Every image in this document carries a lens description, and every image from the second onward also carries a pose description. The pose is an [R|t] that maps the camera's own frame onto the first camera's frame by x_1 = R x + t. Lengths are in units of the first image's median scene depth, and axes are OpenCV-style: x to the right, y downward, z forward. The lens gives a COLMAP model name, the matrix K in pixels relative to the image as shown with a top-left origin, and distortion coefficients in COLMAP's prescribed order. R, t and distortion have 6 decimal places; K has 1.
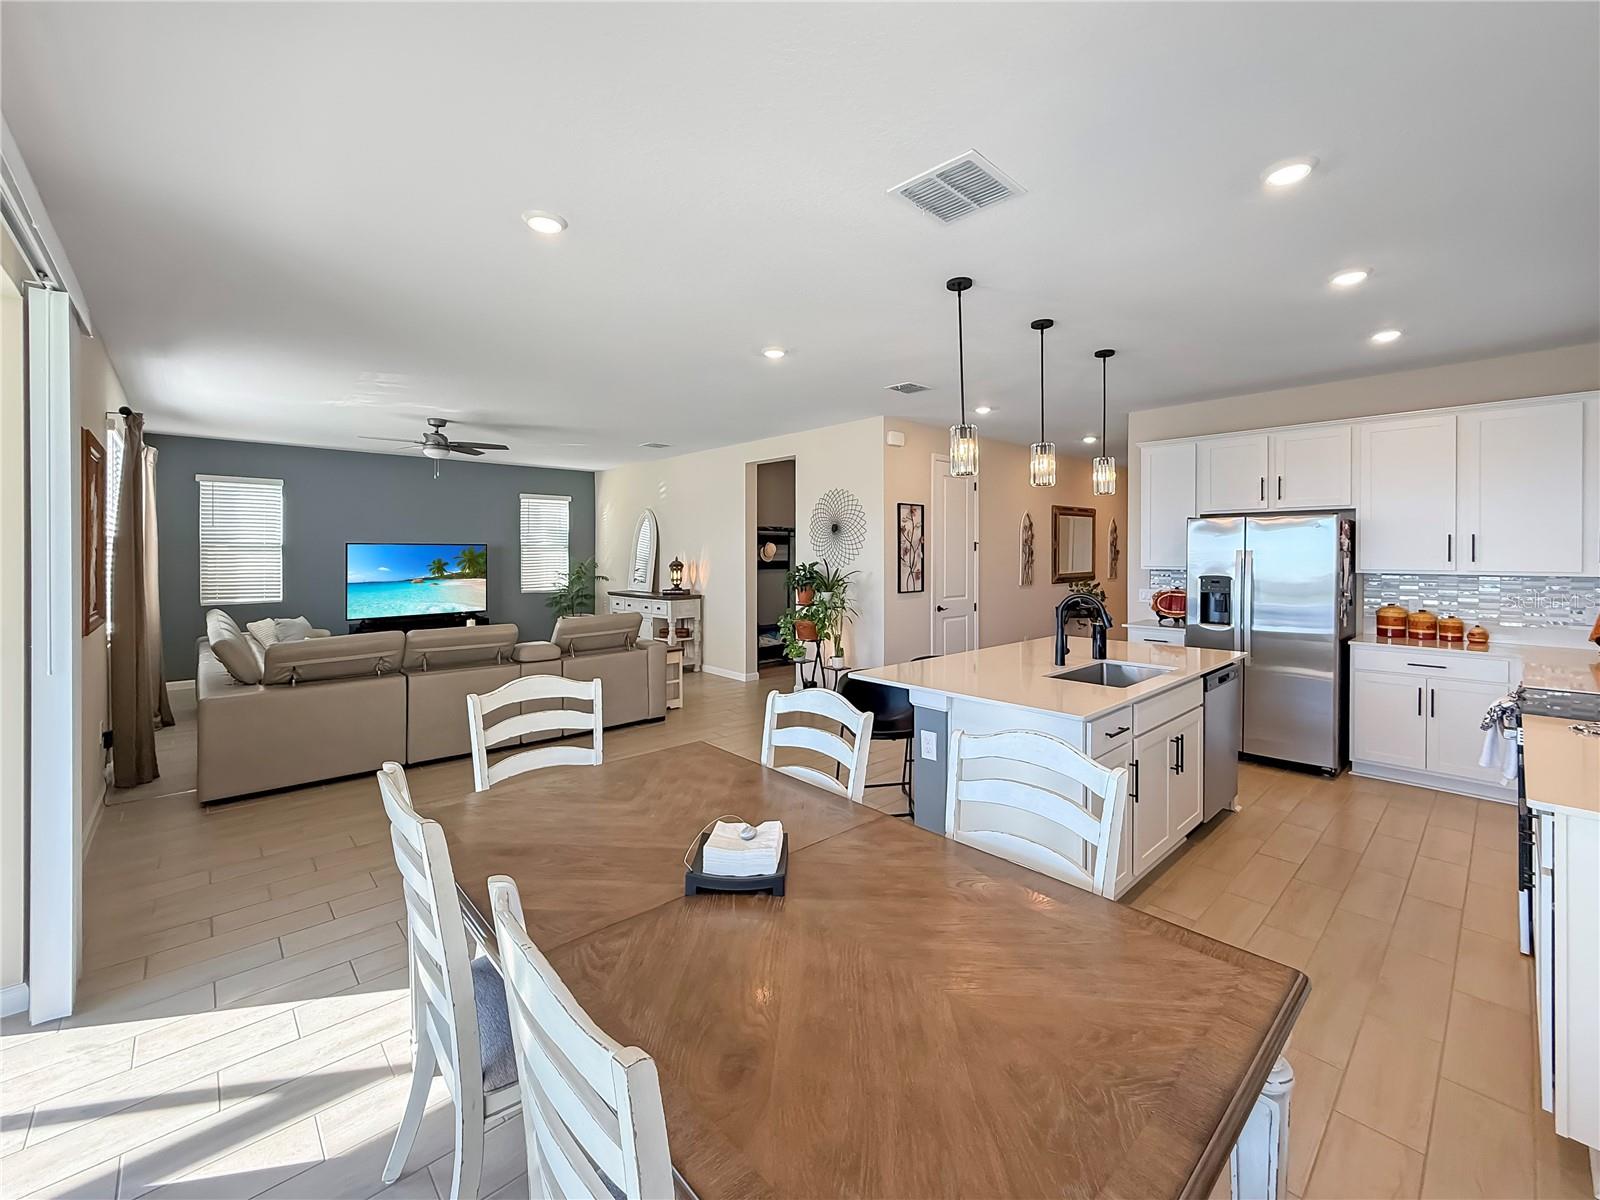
lens RADIAL K [[655.7, 0, 807.4], [0, 655.7, 558.1], [0, 0, 1]] dist [-0.000394, -0.000125]
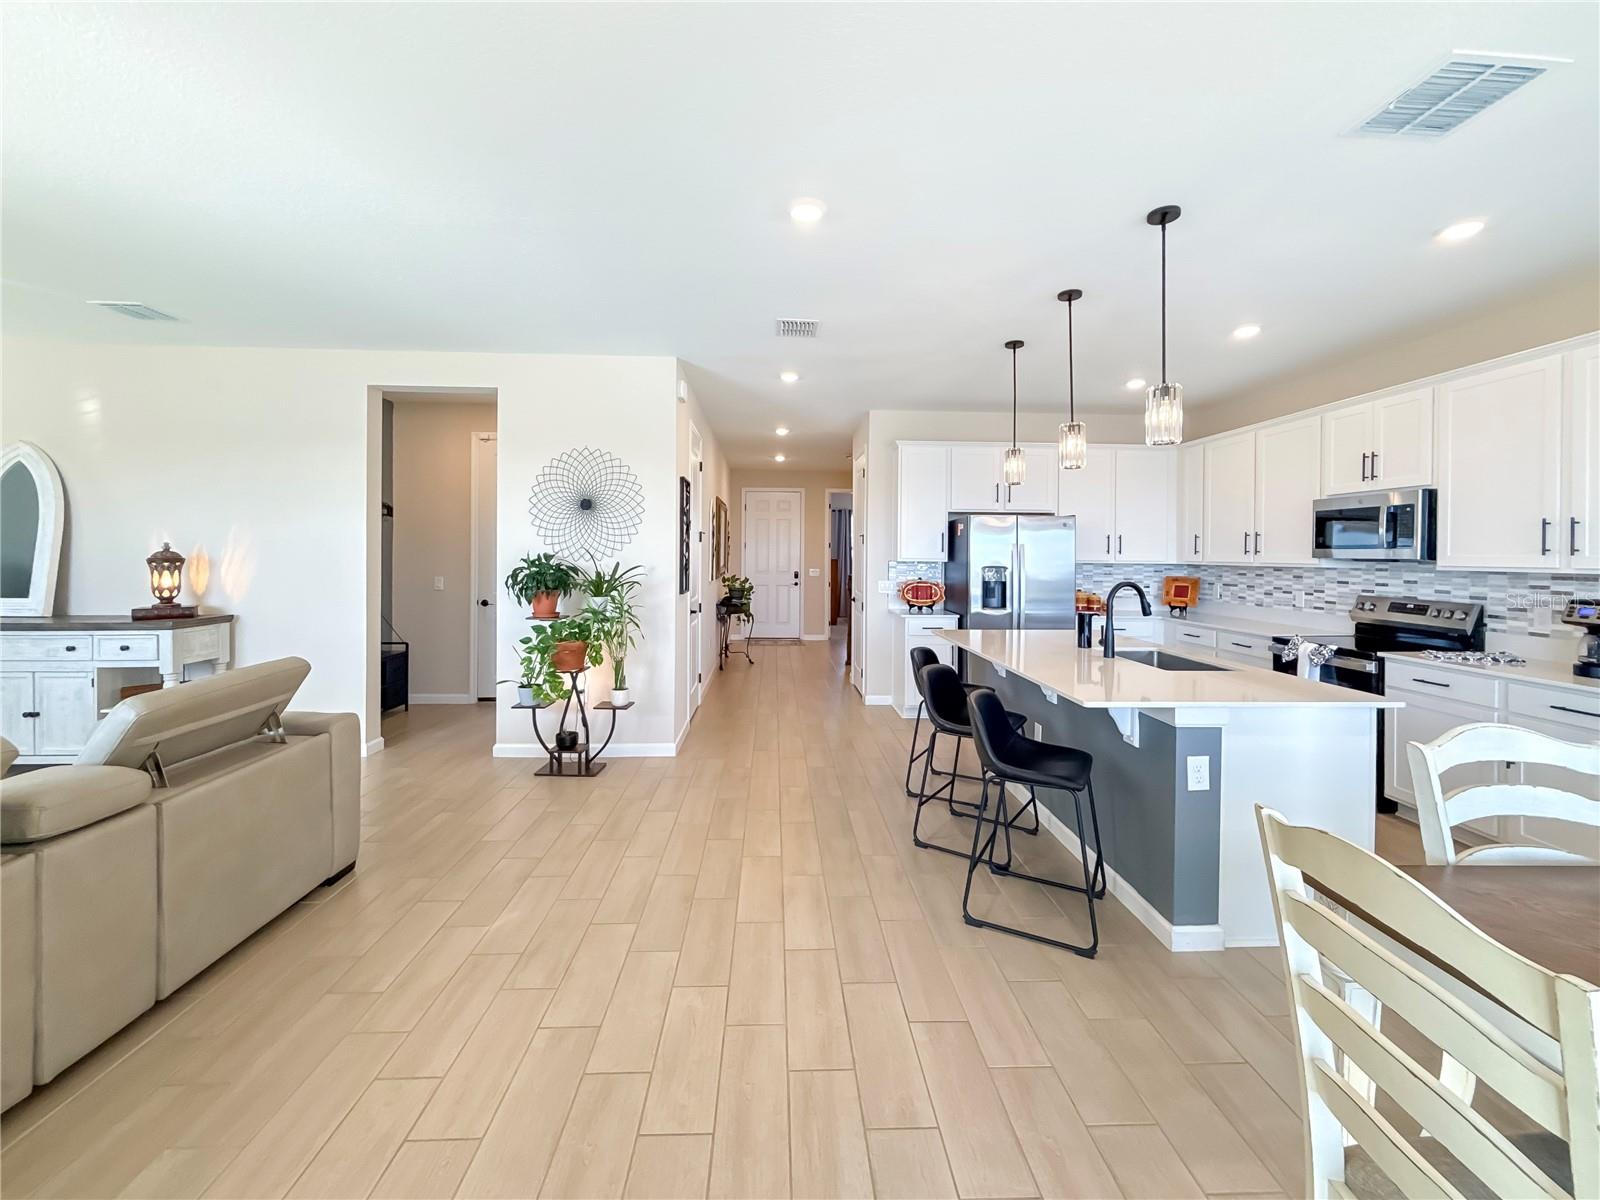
lens RADIAL K [[653.9, 0, 798.1], [0, 653.9, 554.2], [0, 0, 1]] dist [0.000151, 0.000174]
pose [[0.652944, 0.006414, 0.757379, -0.348360], [-0.002916, 0.999978, -0.005954, 0.010812], [-0.757400, 0.001679, 0.652949, 0.396733]]
